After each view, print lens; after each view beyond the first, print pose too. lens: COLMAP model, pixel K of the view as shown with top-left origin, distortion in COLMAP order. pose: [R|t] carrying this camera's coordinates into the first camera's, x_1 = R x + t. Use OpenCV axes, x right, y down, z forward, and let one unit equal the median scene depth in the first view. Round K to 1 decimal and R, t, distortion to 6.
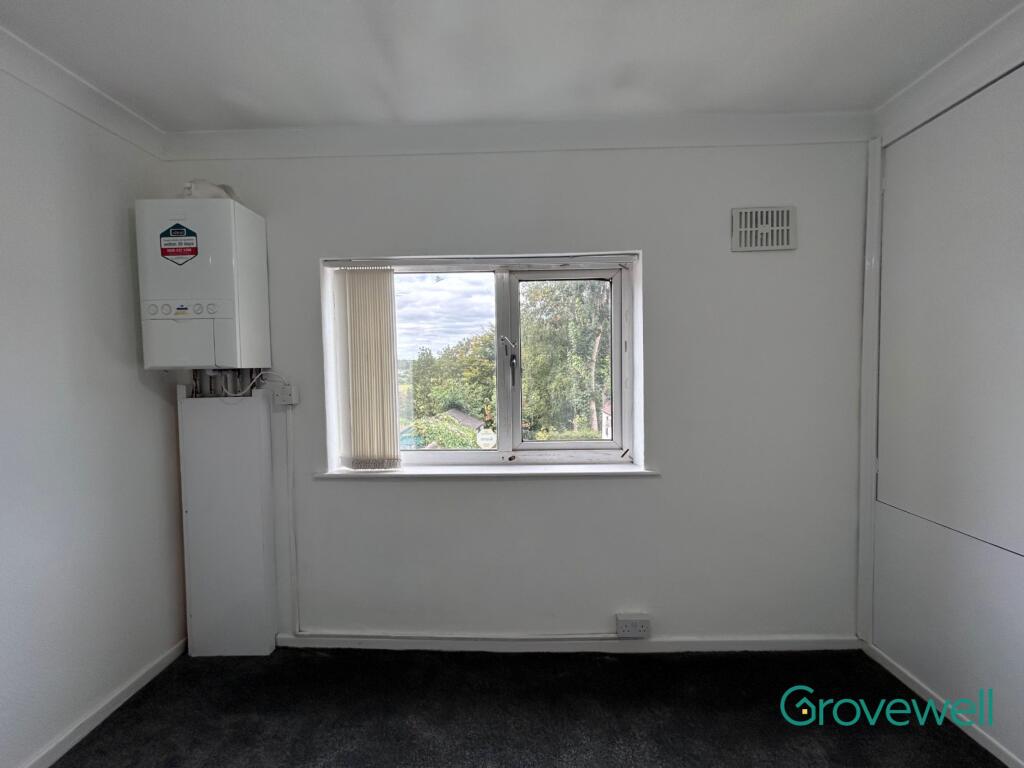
lens RADIAL K [[417.7, 0, 512.6], [0, 417.7, 381.2], [0, 0, 1]] dist [-0.002360, 0.000579]
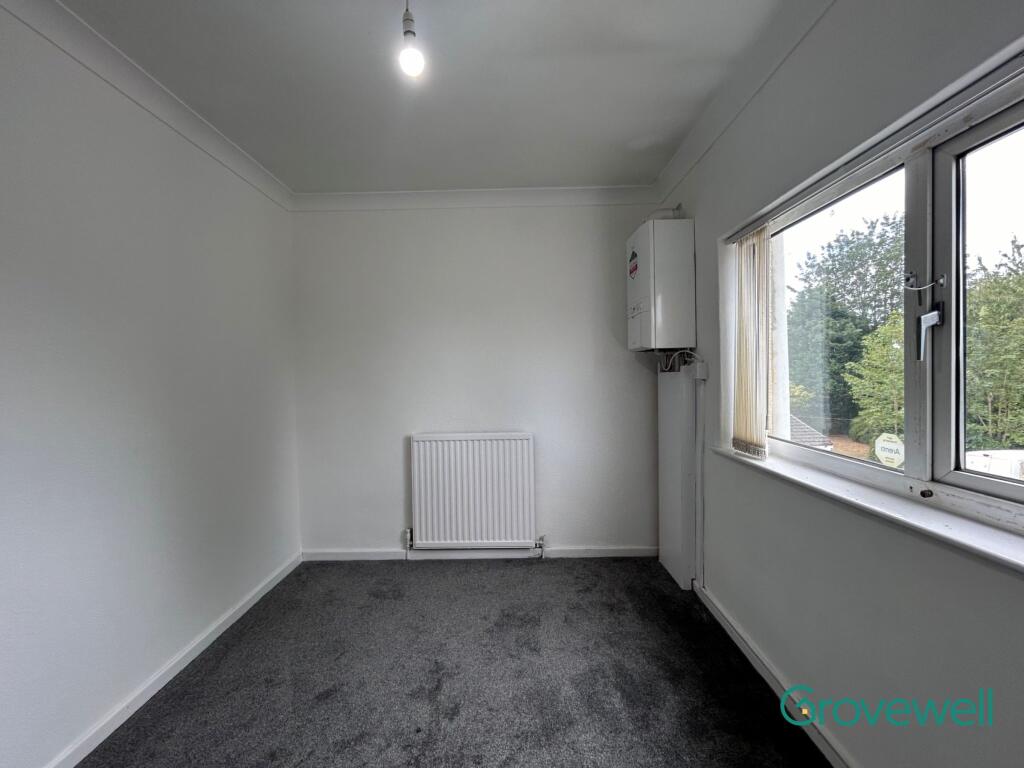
lens RADIAL K [[417.7, 0, 512.6], [0, 417.7, 381.2], [0, 0, 1]] dist [-0.002360, 0.000579]
pose [[0.011721, 0.034048, -0.999351, 0.544071], [-0.027261, 0.999060, 0.033718, 0.034642], [0.999560, 0.026848, 0.012638, 0.456970]]
